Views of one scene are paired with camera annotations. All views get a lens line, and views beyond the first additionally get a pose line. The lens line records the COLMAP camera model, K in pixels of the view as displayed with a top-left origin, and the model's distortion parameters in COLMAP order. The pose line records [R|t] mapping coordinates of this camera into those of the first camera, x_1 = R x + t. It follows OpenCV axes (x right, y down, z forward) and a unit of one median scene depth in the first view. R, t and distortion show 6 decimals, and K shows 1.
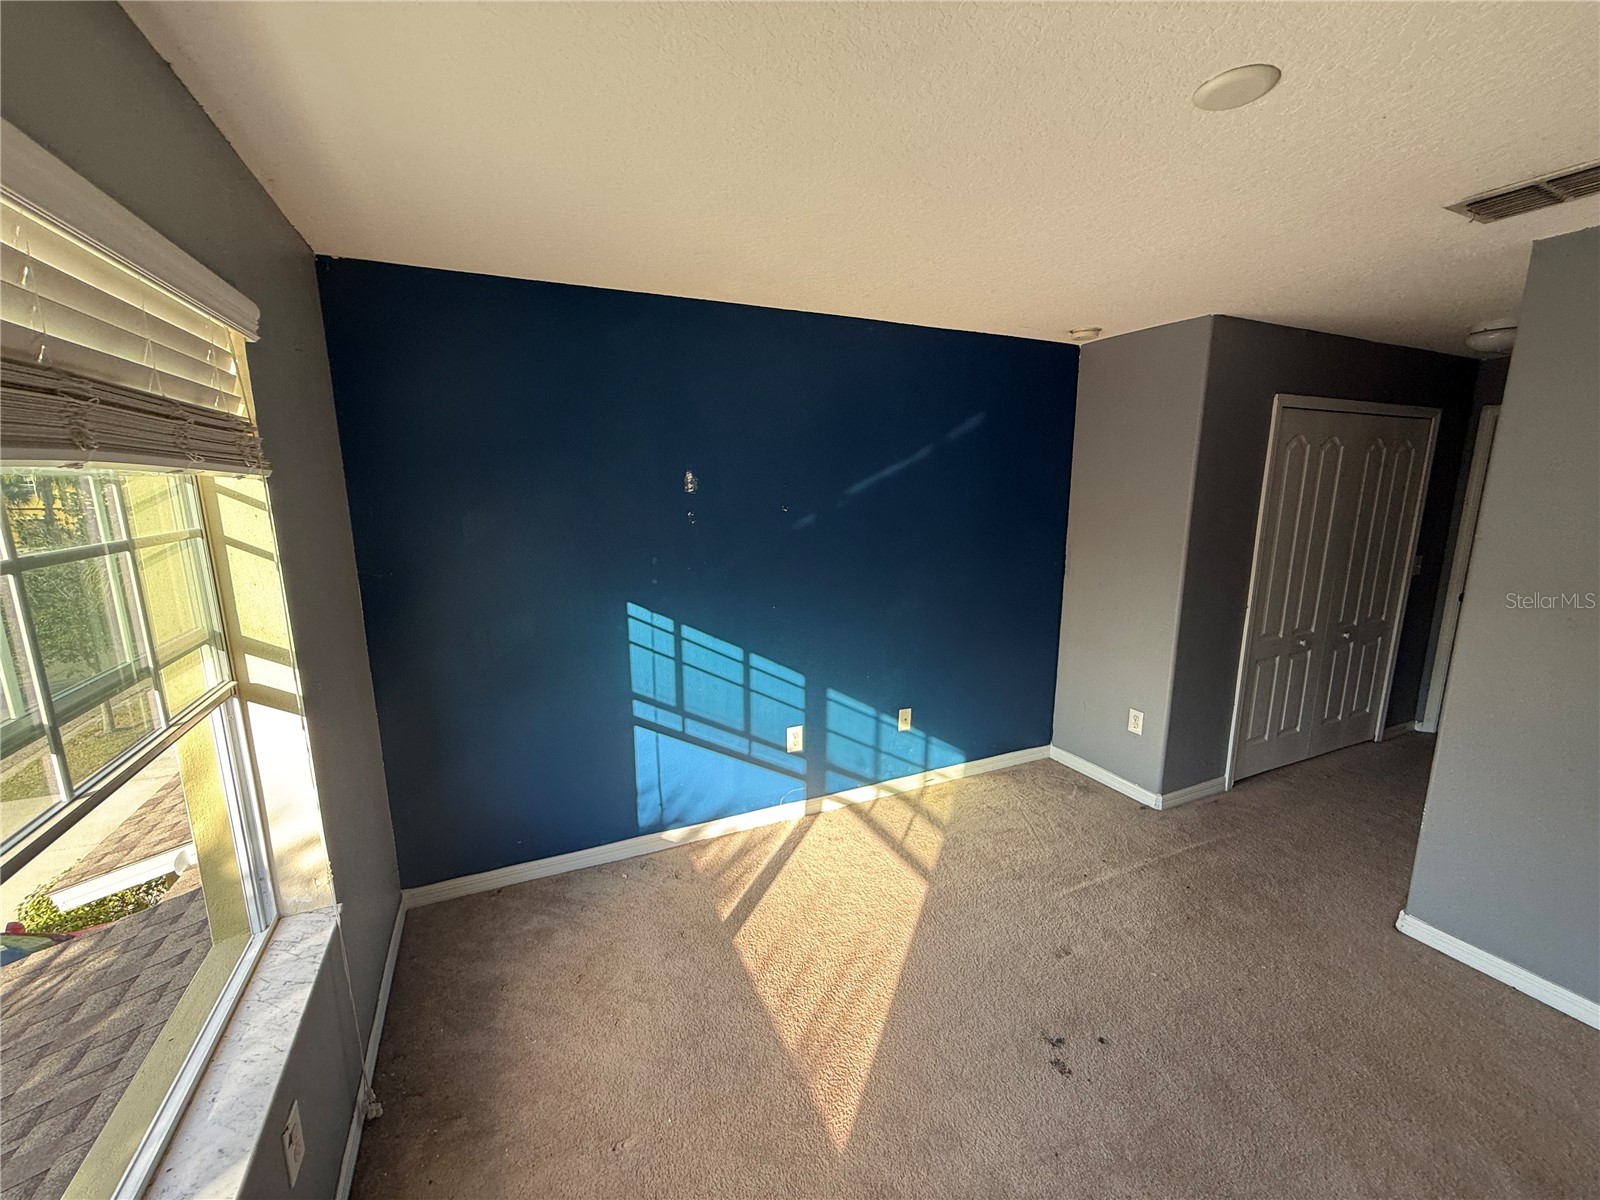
lens RADIAL K [[636.0, 0, 798.5], [0, 636.0, 605.3], [0, 0, 1]] dist [0.000070, 0.000104]
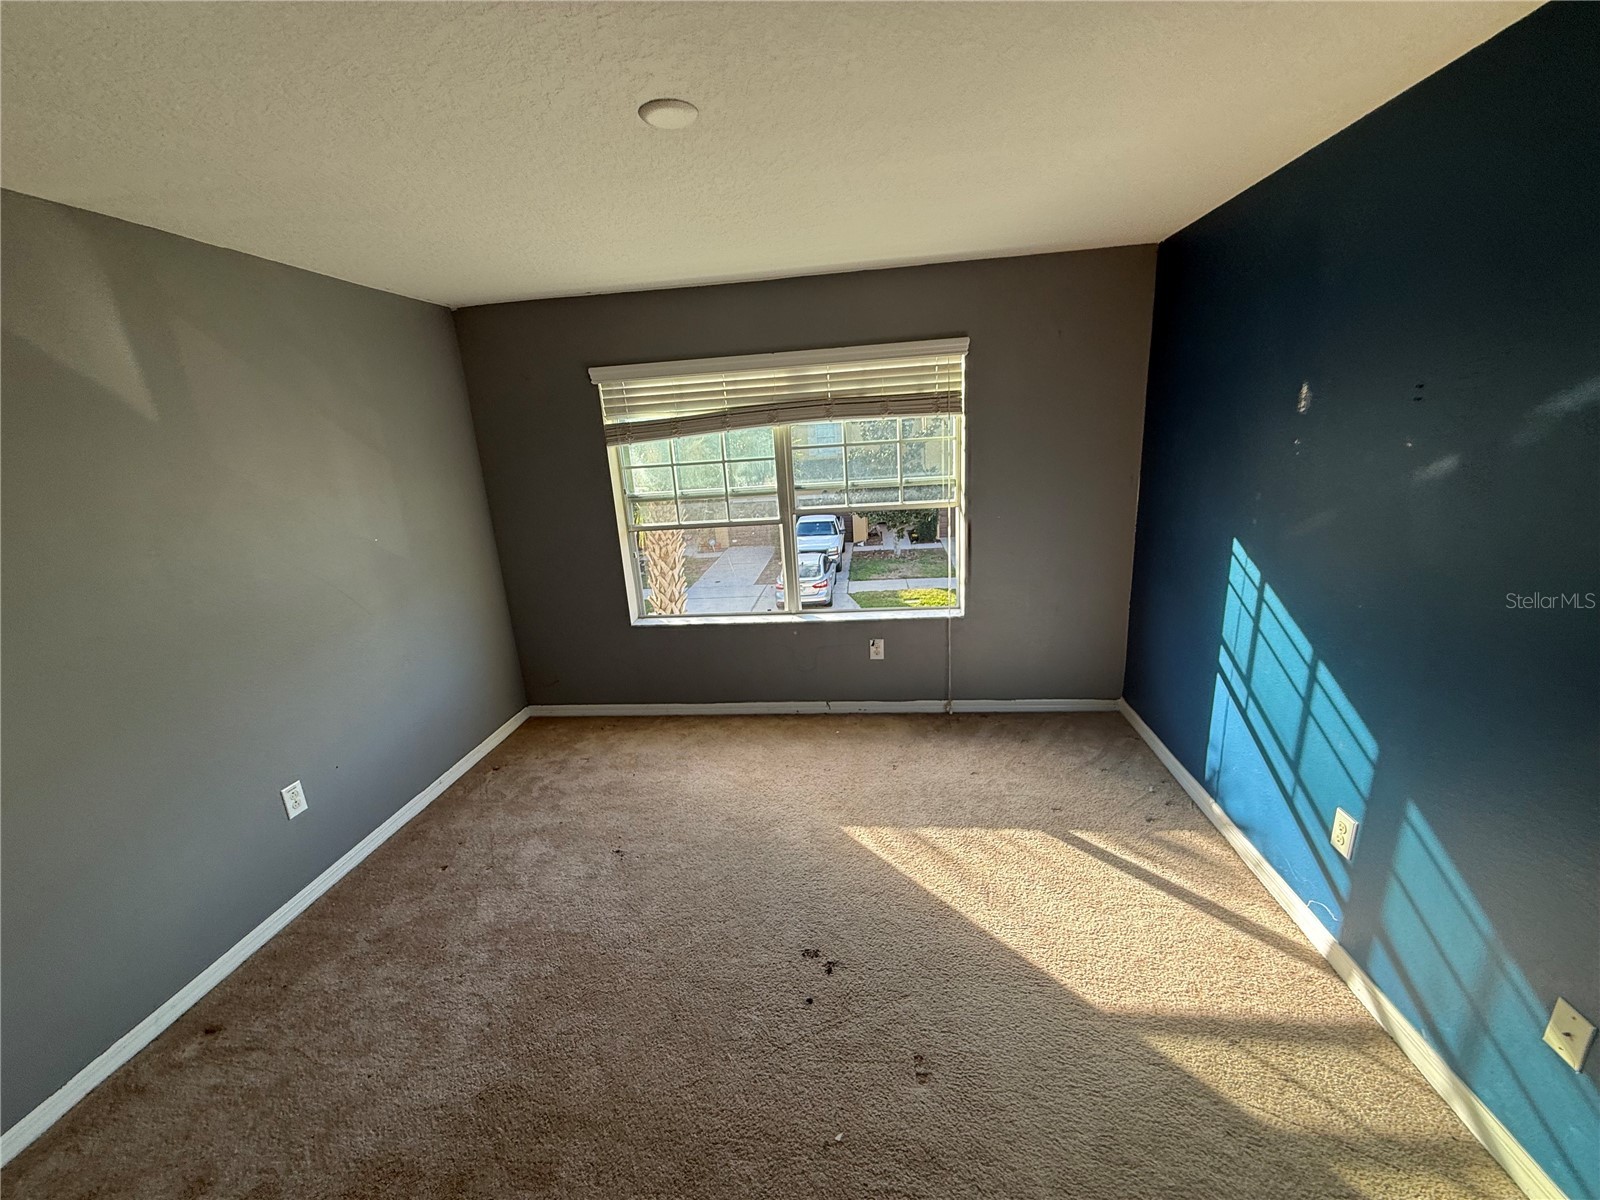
lens RADIAL K [[636.0, 0, 797.8], [0, 636.0, 603.0], [0, 0, 1]] dist [0.000070, 0.000104]
pose [[-0.522439, 0.262756, -0.811183, 0.764595], [-0.095346, 0.927368, 0.361798, -0.175151], [0.847329, 0.266361, -0.459440, 0.859683]]
